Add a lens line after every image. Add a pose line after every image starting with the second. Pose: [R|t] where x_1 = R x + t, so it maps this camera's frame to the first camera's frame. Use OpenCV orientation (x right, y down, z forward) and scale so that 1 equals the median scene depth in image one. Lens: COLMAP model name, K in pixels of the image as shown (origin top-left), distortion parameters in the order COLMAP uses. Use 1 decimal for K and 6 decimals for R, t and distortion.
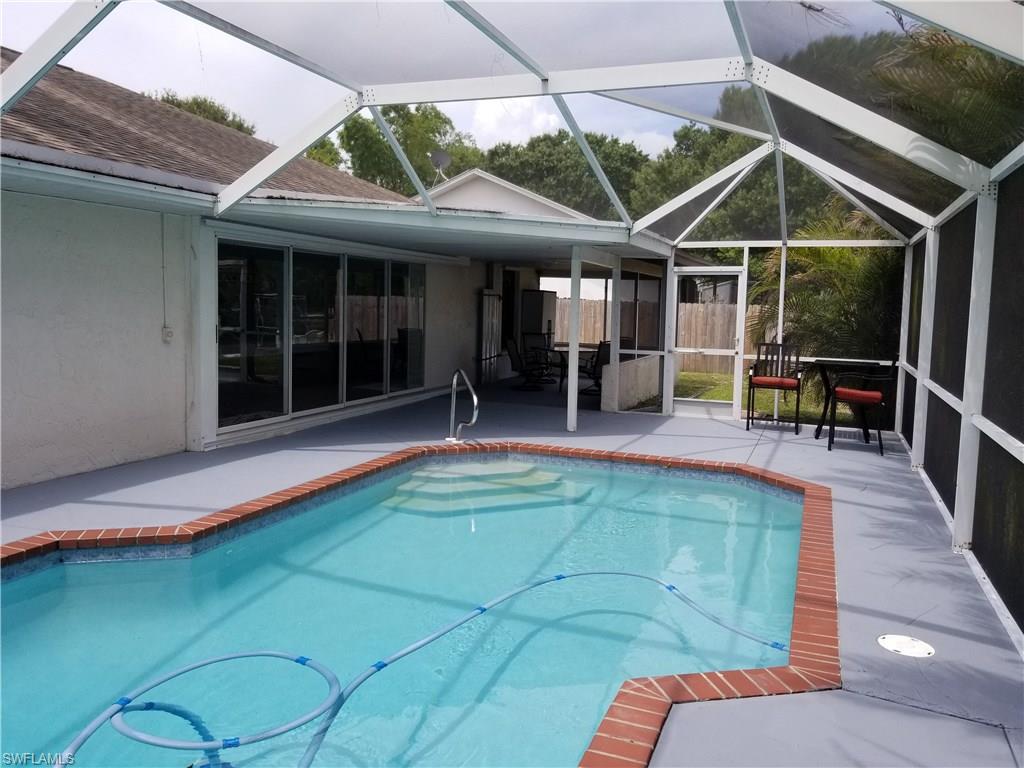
lens RADIAL K [[819.9, 0, 481.6], [0, 819.9, 382.9], [0, 0, 1]] dist [0.007309, 0.002729]
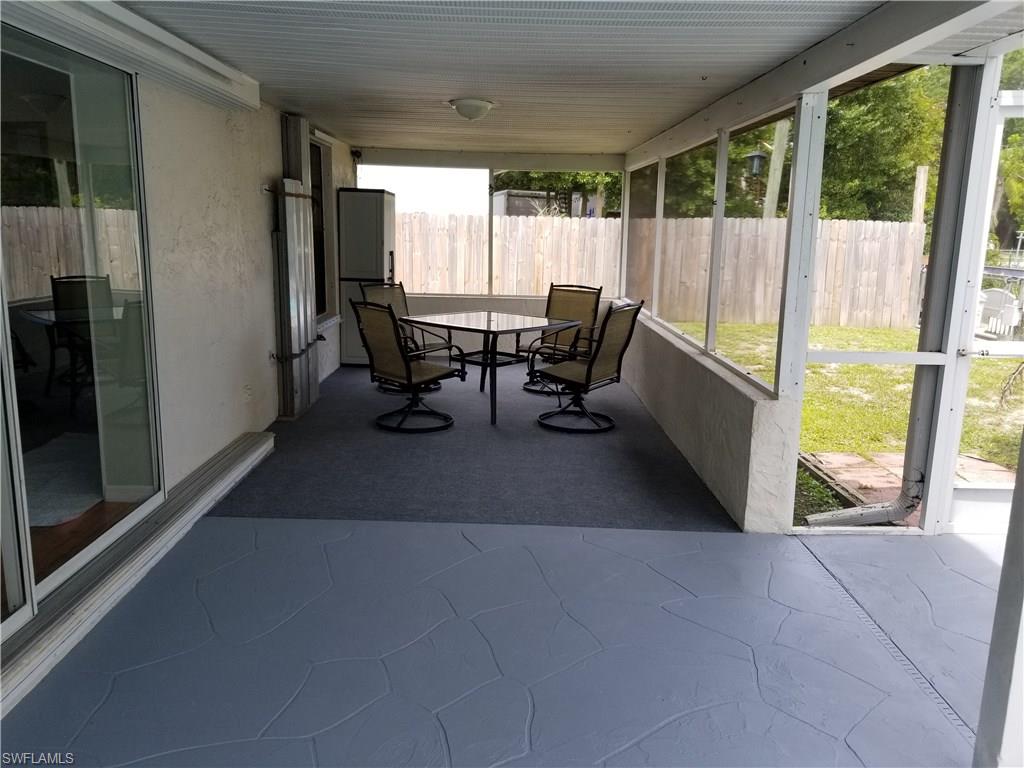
lens RADIAL K [[819.9, 0, 481.6], [0, 819.9, 382.9], [0, 0, 1]] dist [0.007309, 0.002729]
pose [[0.929439, -0.078379, 0.360555, -0.055637], [0.042615, 0.993441, 0.106106, -0.051350], [-0.366506, -0.083254, 0.926683, 0.552729]]
